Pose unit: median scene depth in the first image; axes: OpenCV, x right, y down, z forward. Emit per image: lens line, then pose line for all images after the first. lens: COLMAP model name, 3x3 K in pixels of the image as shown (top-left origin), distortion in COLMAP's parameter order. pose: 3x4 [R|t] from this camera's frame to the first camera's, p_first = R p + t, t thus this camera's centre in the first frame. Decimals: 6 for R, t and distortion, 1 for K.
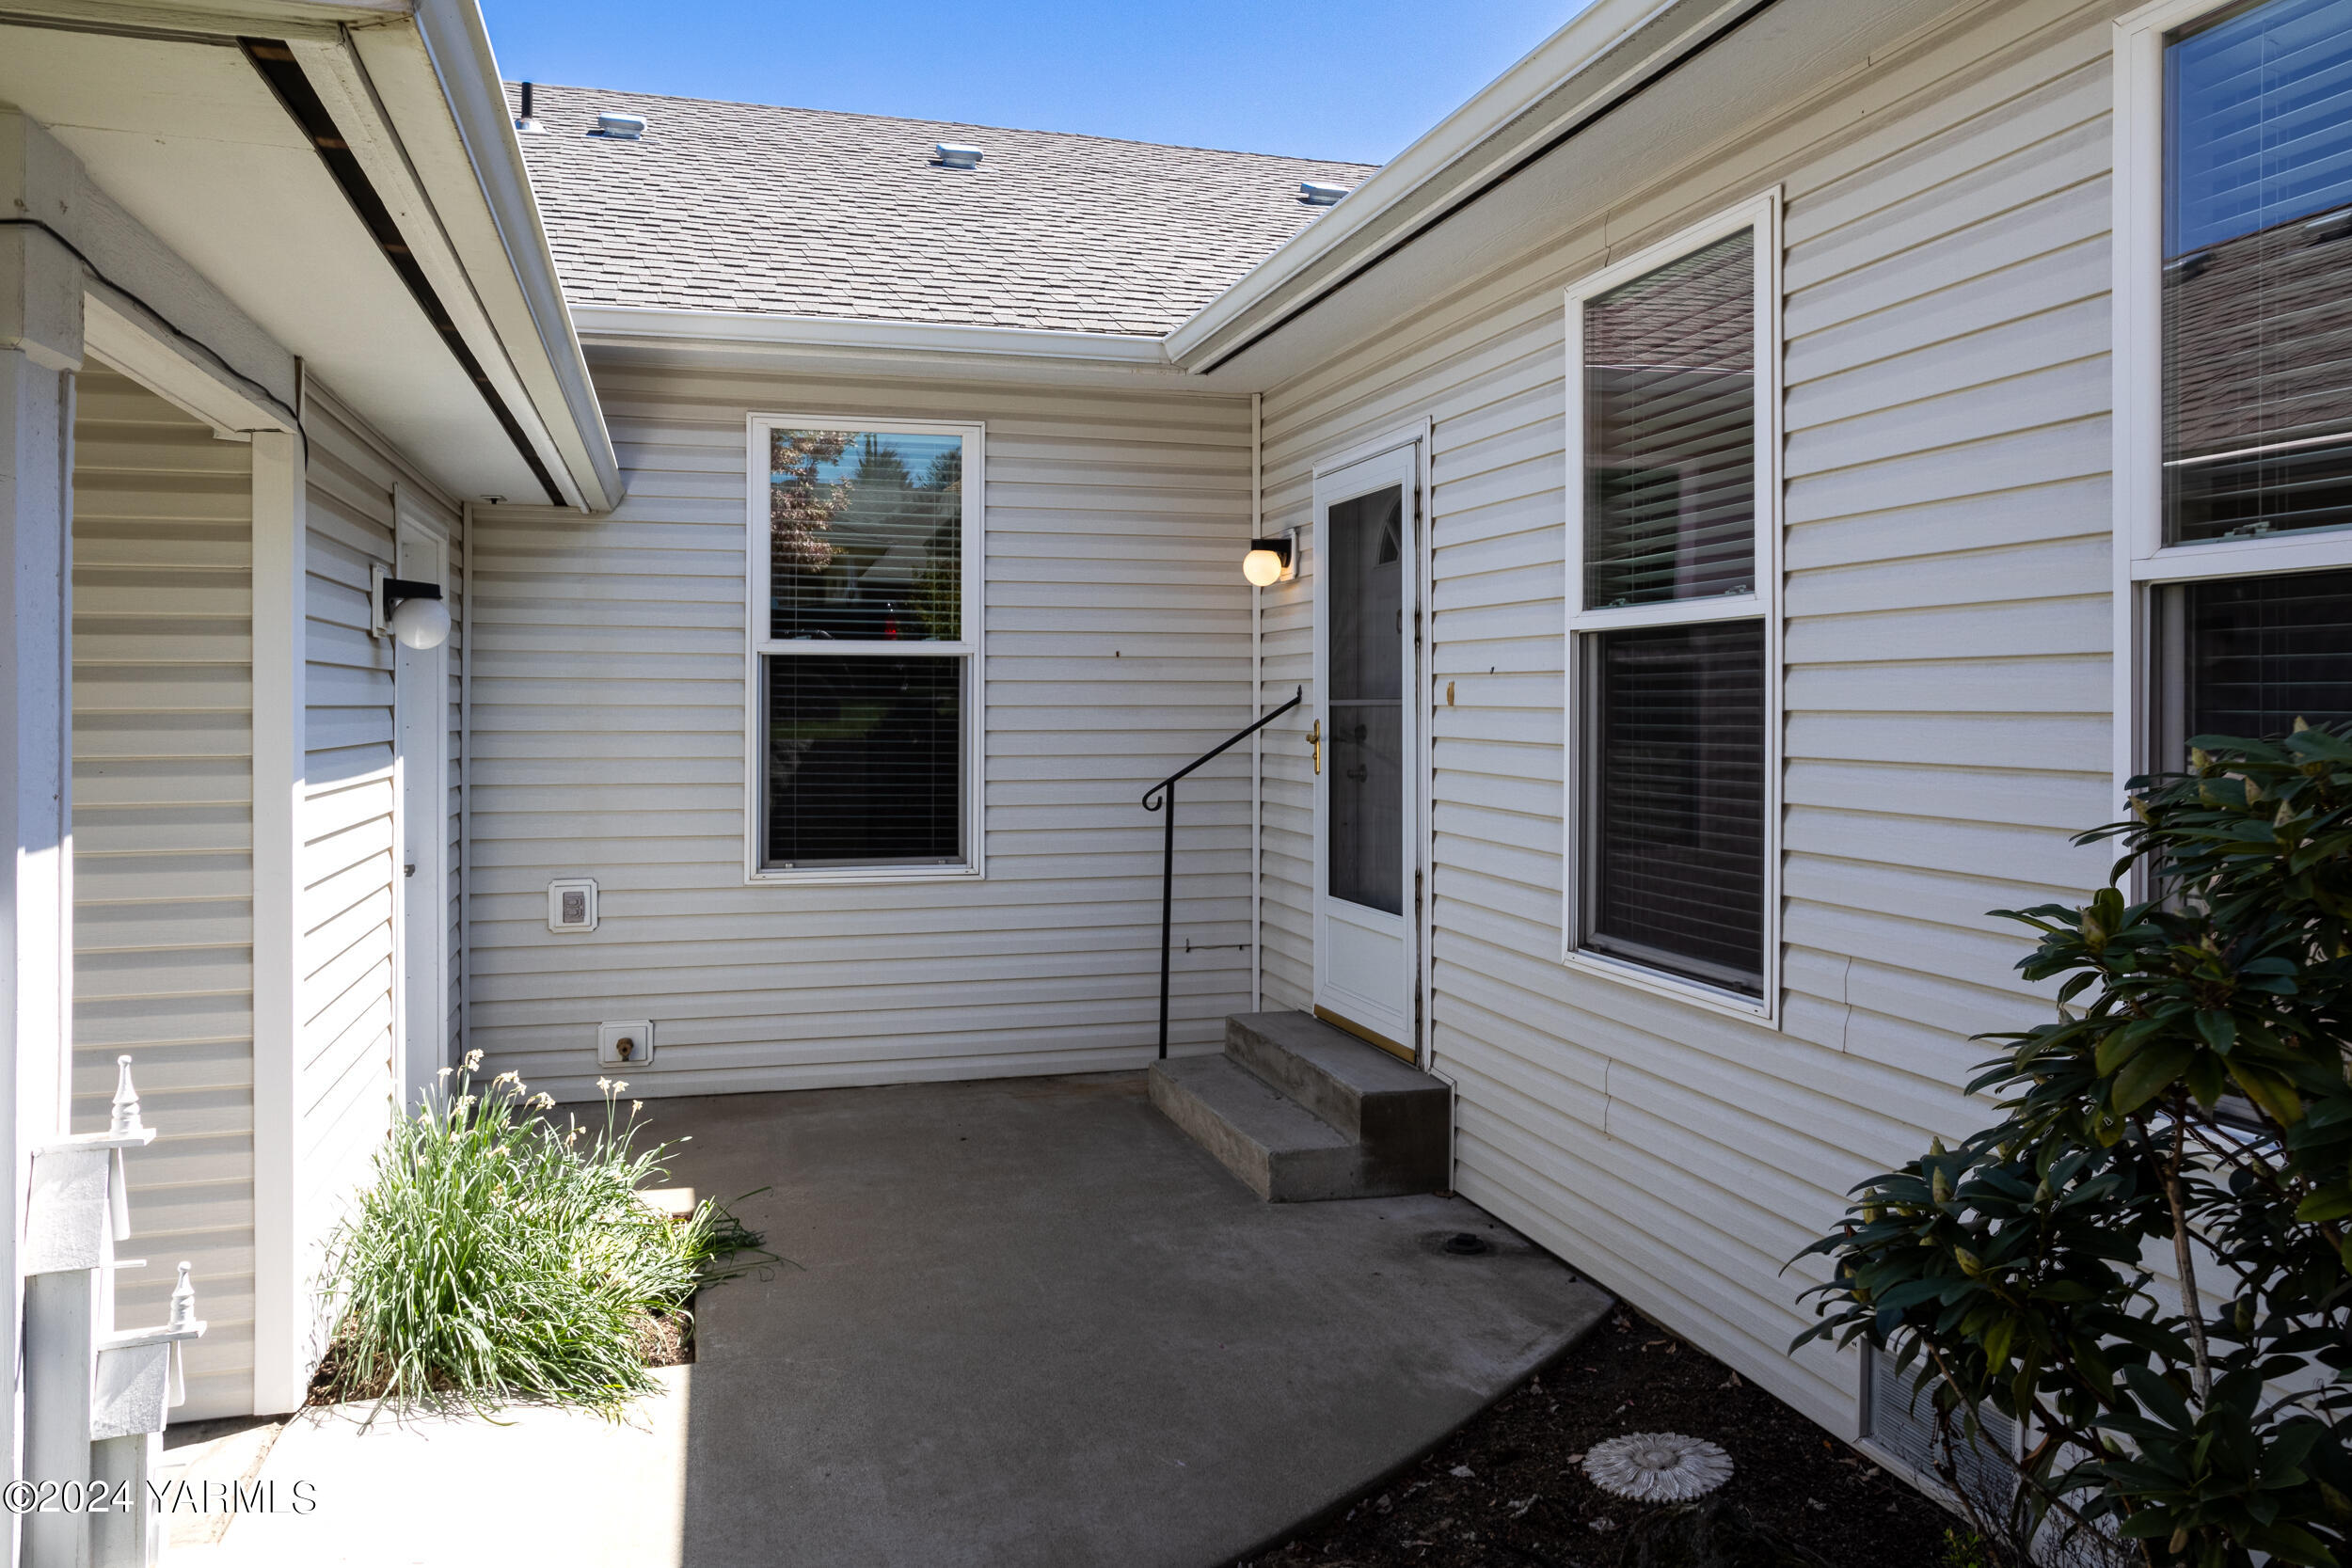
lens RADIAL K [[1675.6, 0, 1136.6], [0, 1675.6, 729.4], [0, 0, 1]] dist [0.010799, 0.000492]
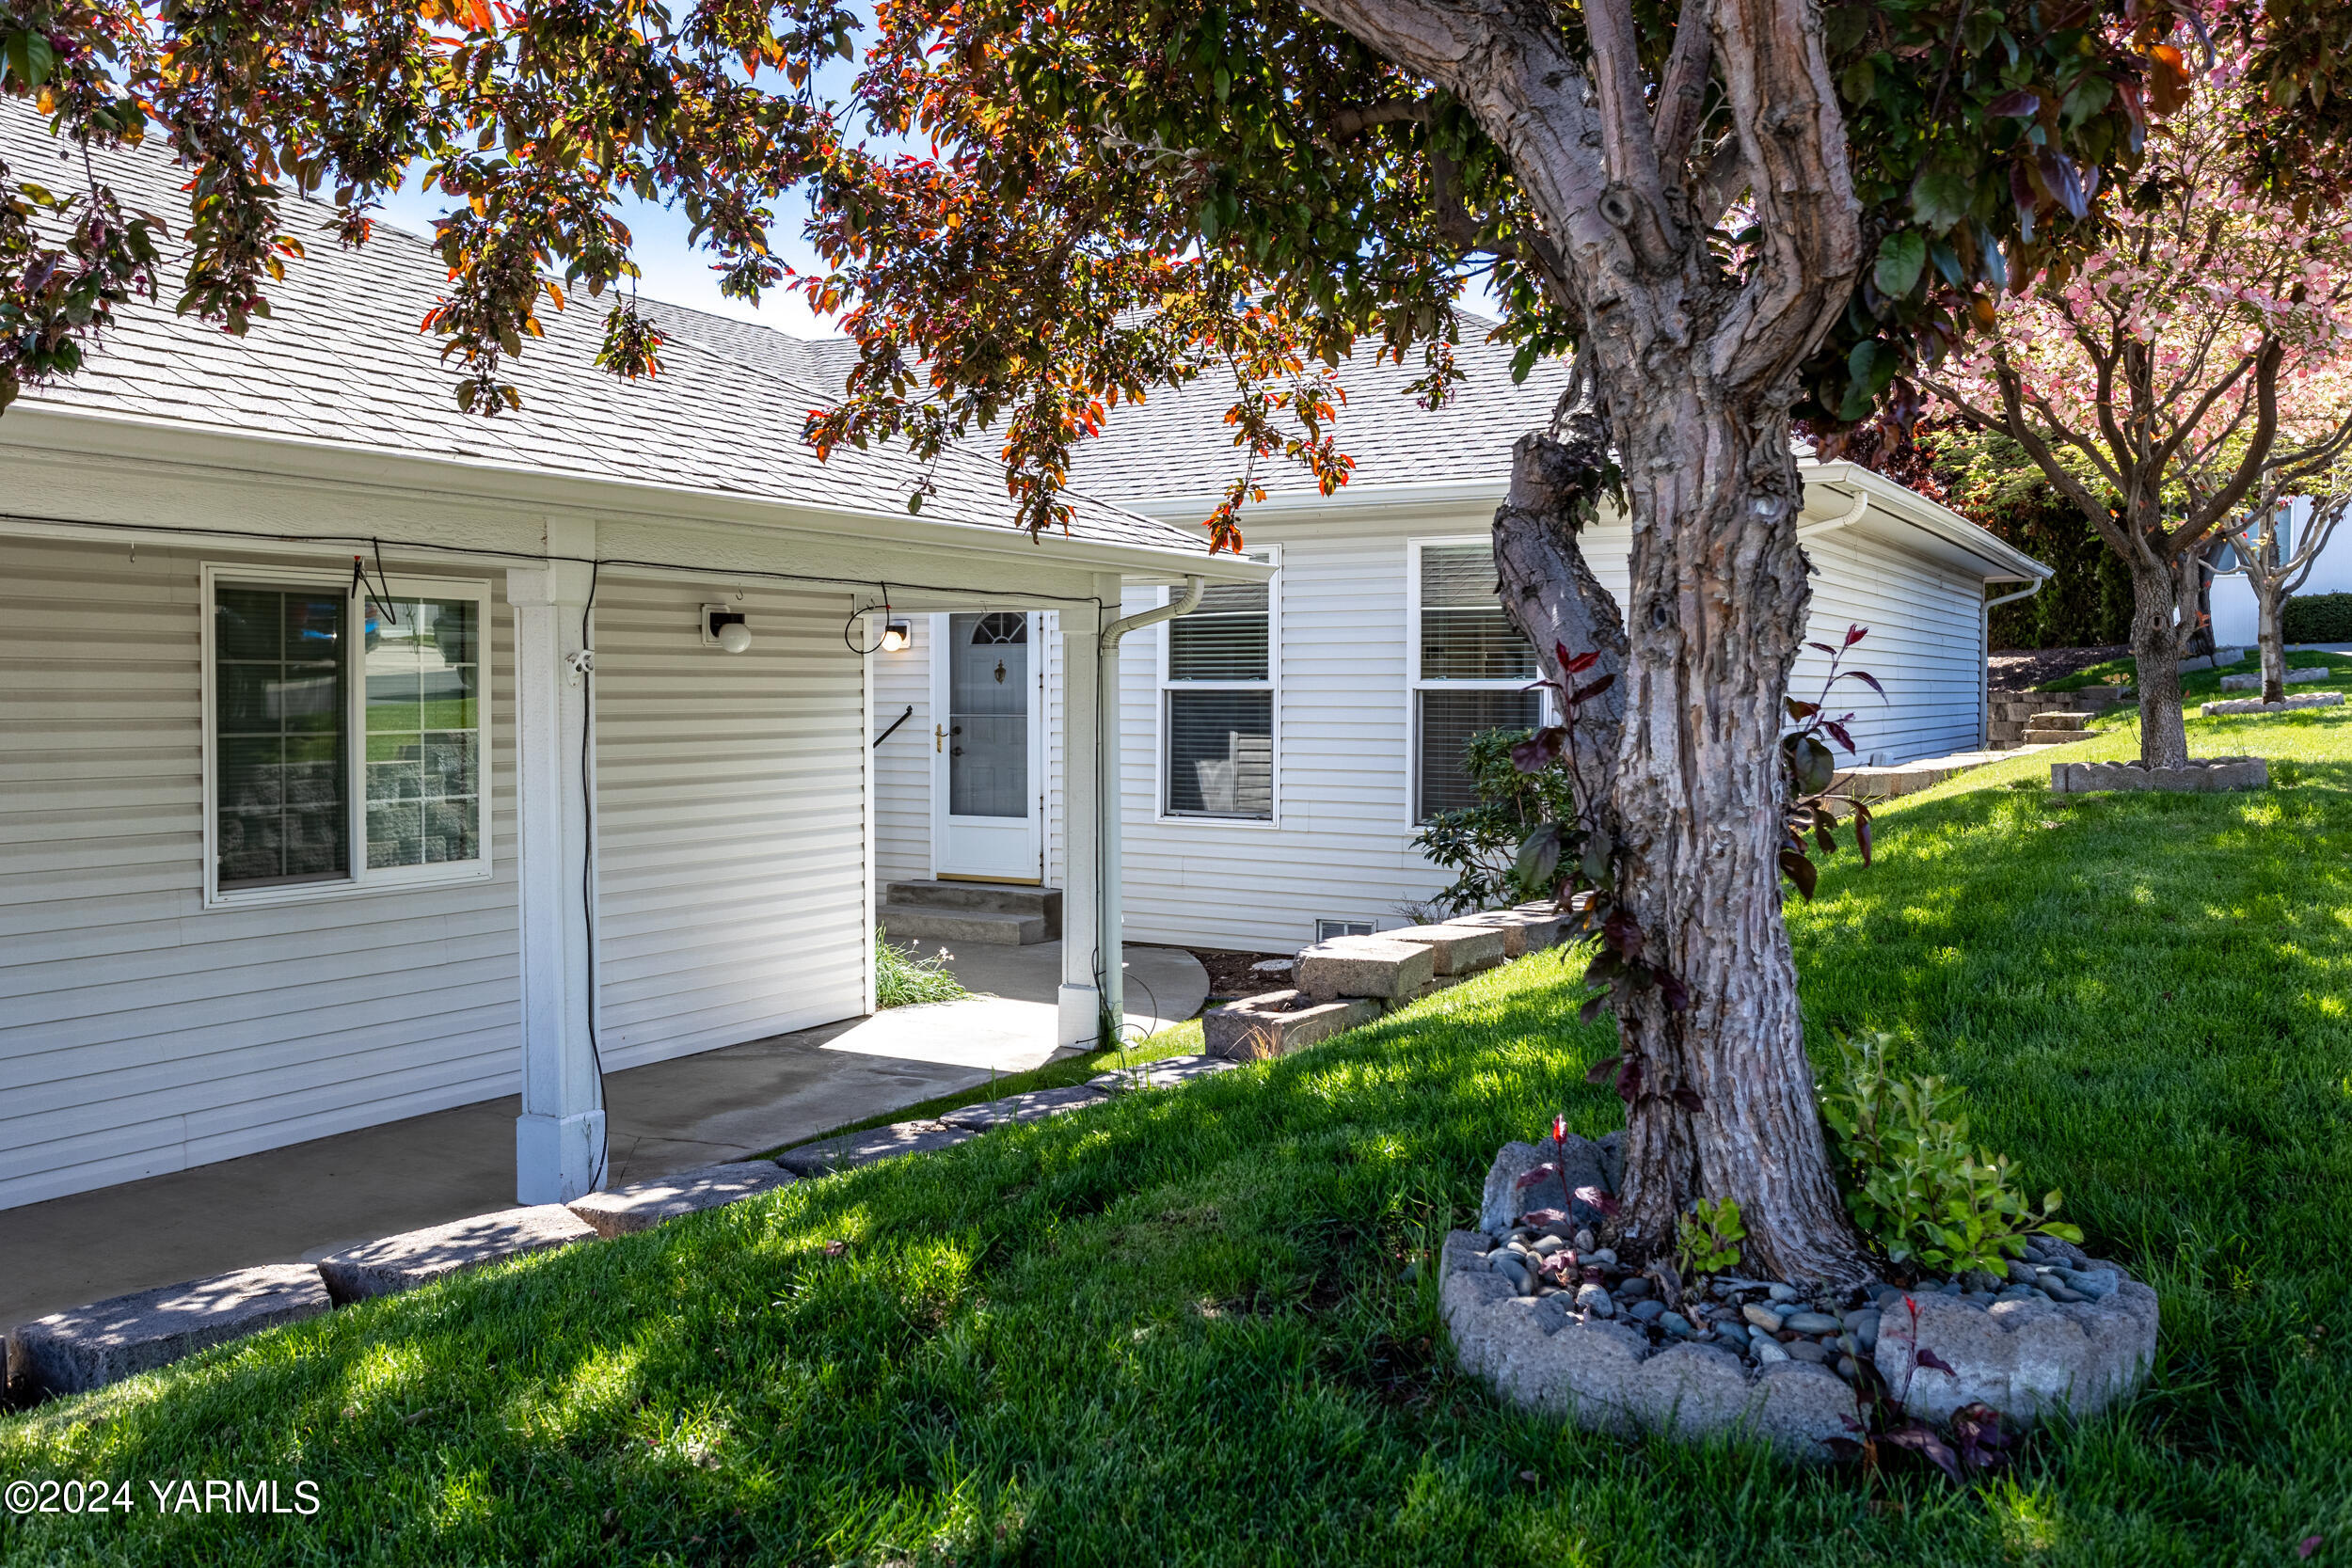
lens RADIAL K [[1914.7, 0, 1173.0], [0, 1914.7, 790.0], [0, 0, 1]] dist [0.002392, -0.004160]
pose [[0.710971, -0.030558, 0.702557, -1.462318], [0.006036, 0.999284, 0.037357, -0.012410], [-0.703196, -0.022319, 0.710646, -0.873013]]
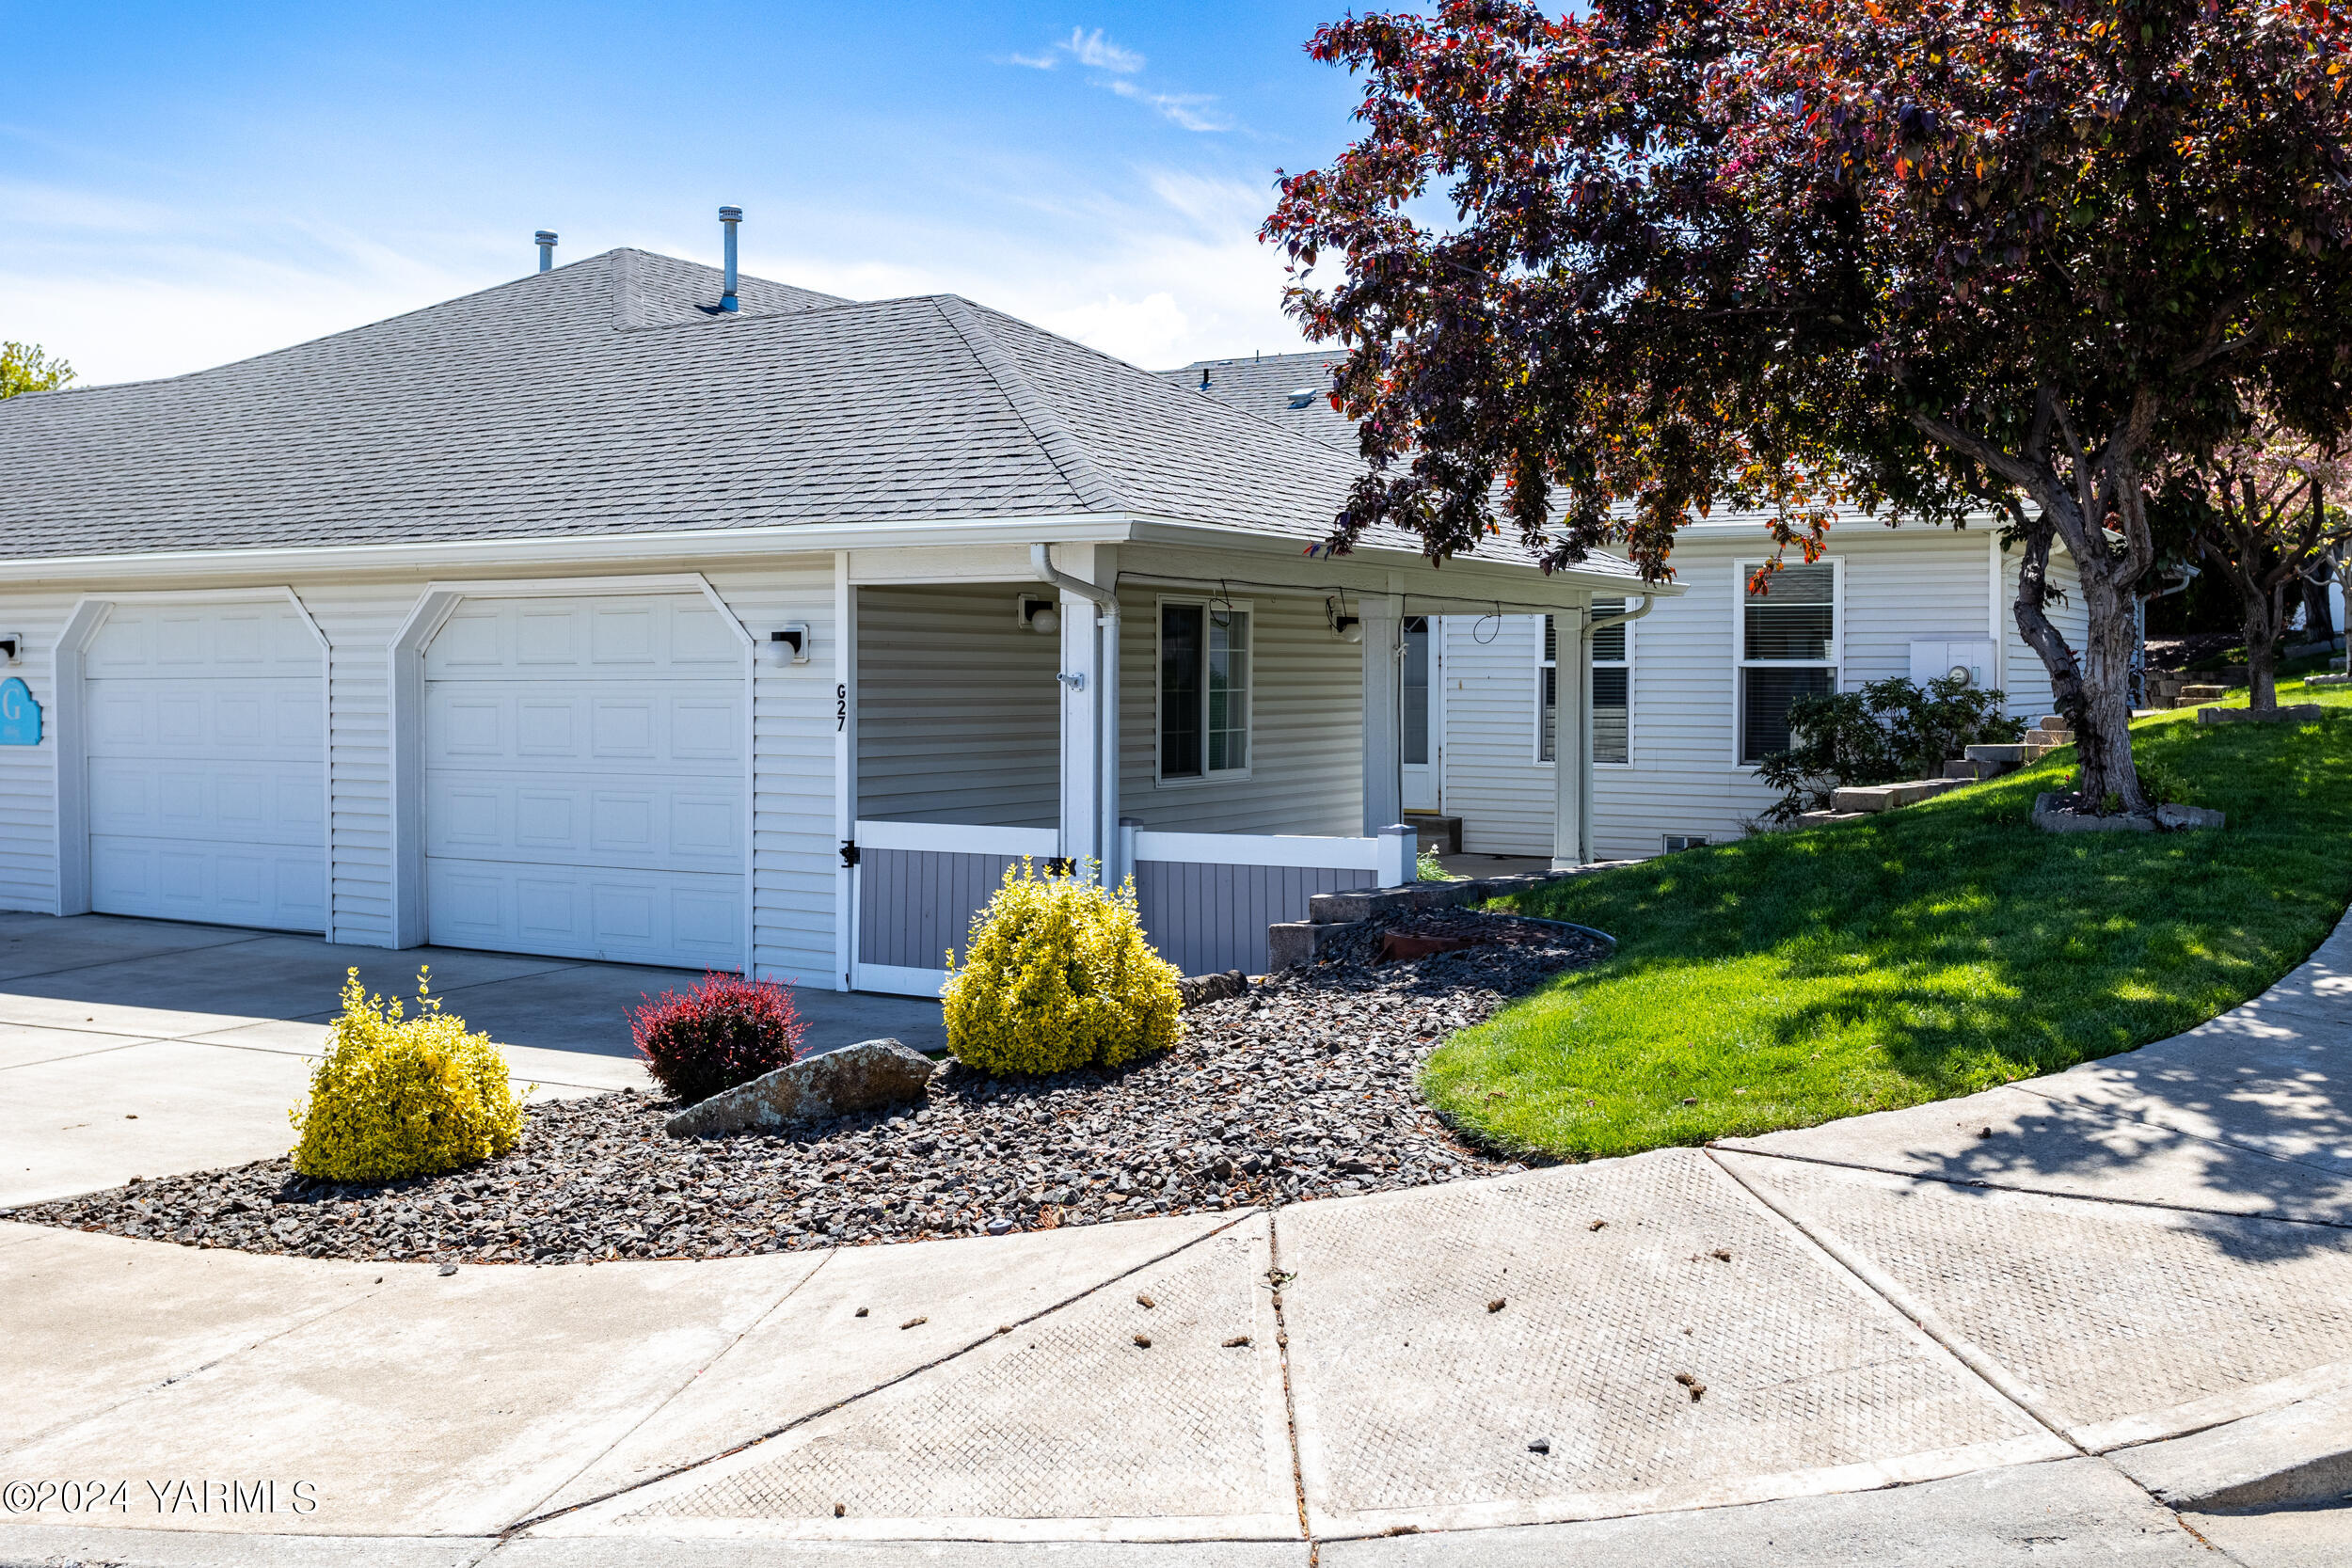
lens RADIAL K [[2227.6, 0, 1169.5], [0, 2227.6, 772.8], [0, 0, 1]] dist [0.008463, 0.000000]
pose [[0.712441, -0.024825, 0.701293, -2.889683], [0.006001, 0.999553, 0.029286, 0.015213], [-0.701706, -0.016656, 0.712272, -1.412678]]
